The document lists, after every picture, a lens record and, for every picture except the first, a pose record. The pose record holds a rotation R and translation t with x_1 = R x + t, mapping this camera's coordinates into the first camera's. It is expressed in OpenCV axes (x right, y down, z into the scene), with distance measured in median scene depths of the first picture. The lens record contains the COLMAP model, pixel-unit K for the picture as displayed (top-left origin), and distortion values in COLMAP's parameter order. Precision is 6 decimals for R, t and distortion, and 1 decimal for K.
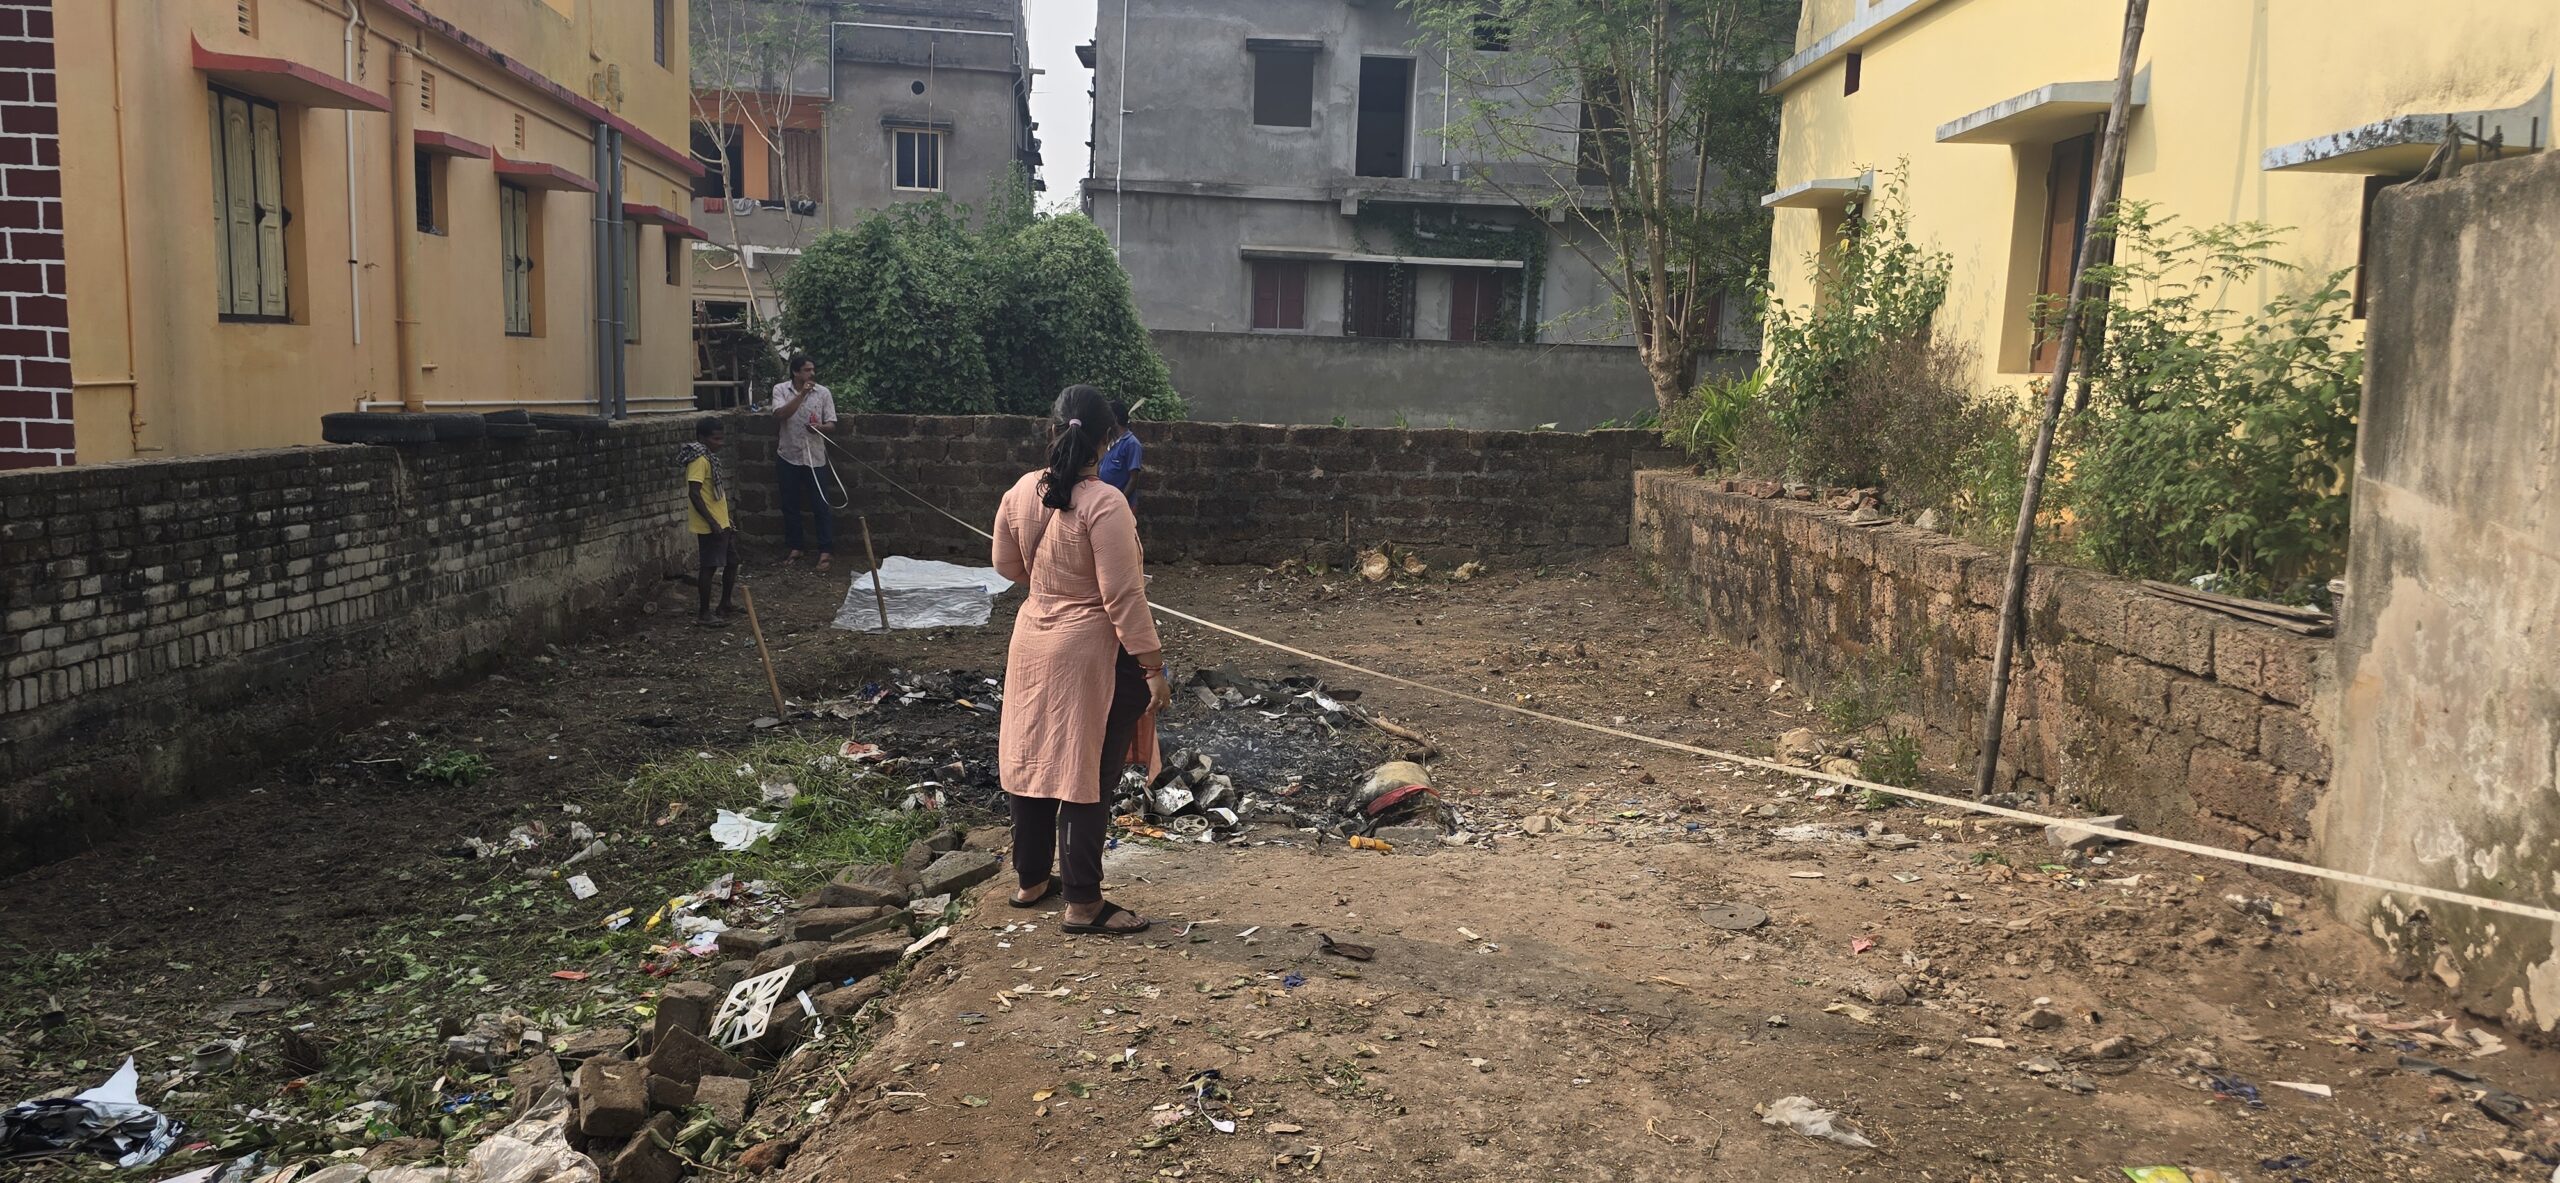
lens RADIAL K [[1705.3, 0, 1306.8], [0, 1705.3, 615.5], [0, 0, 1]] dist [0.082699, -0.093923]
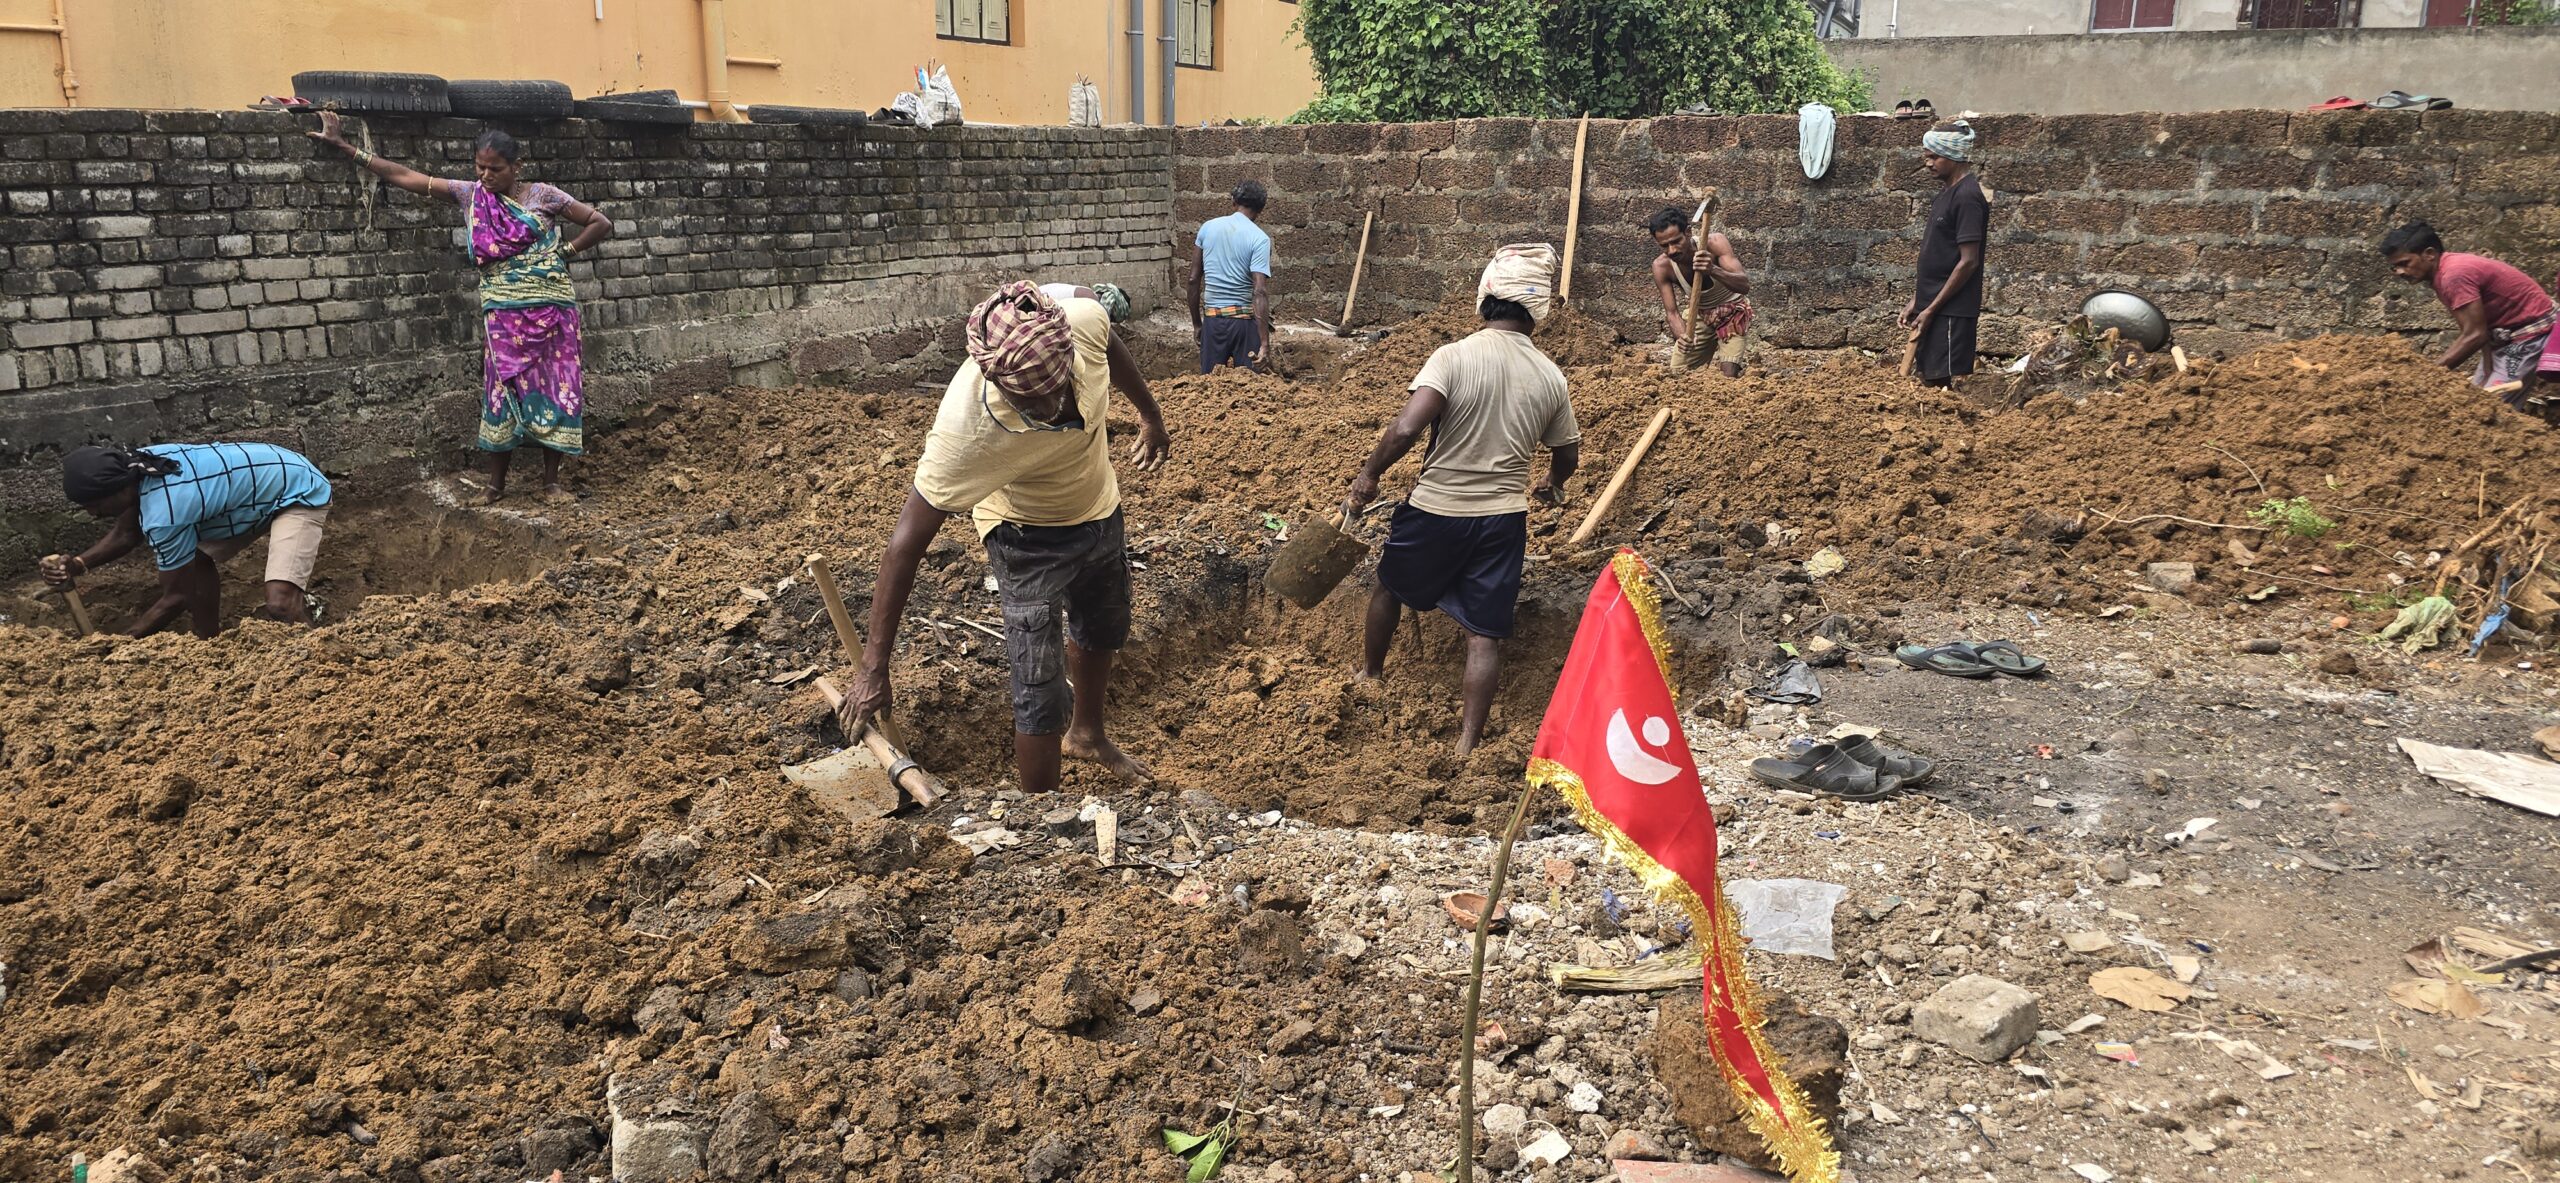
lens RADIAL K [[1680.0, 0, 1289.2], [0, 1680.0, 596.6], [0, 0, 1]] dist [0.055550, -0.049644]
pose [[0.859917, 0.106879, -0.499120, 0.155036], [-0.052496, 0.991166, 0.121798, -0.007018], [0.507728, -0.078534, 0.857931, 0.522539]]
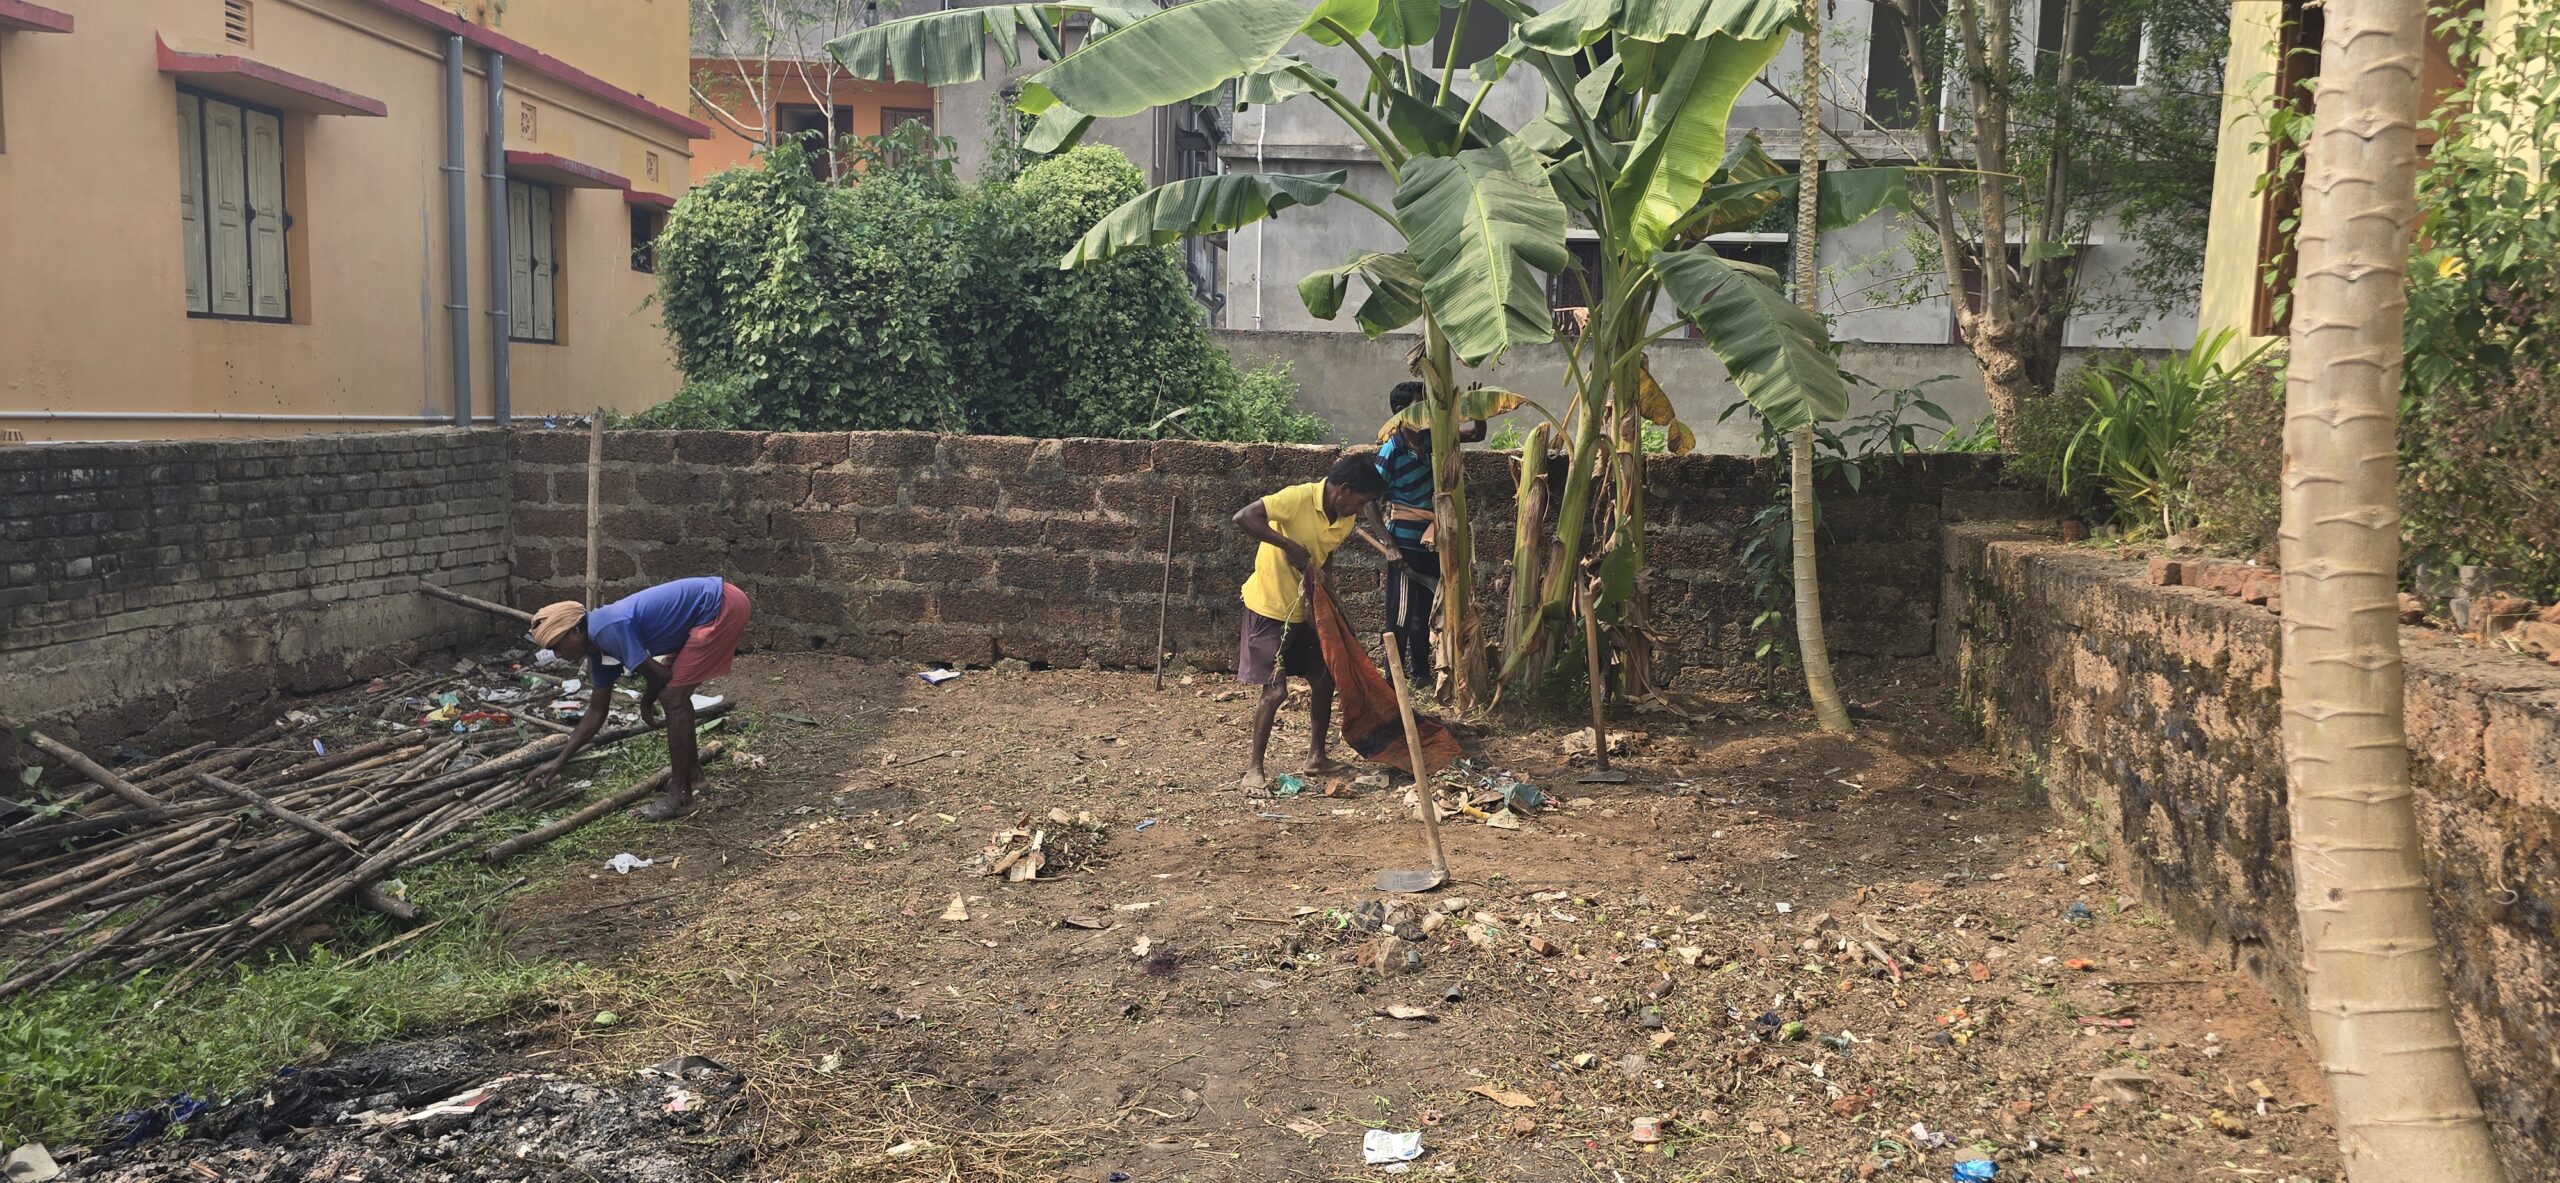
lens RADIAL K [[1685.6, 0, 1285.2], [0, 1685.6, 612.6], [0, 0, 1]] dist [0.068996, -0.079478]
pose [[0.984345, 0.015916, -0.175533, 0.108350], [-0.019139, 0.999678, -0.016687, -0.060093], [0.175210, 0.019786, 0.984332, 0.586934]]
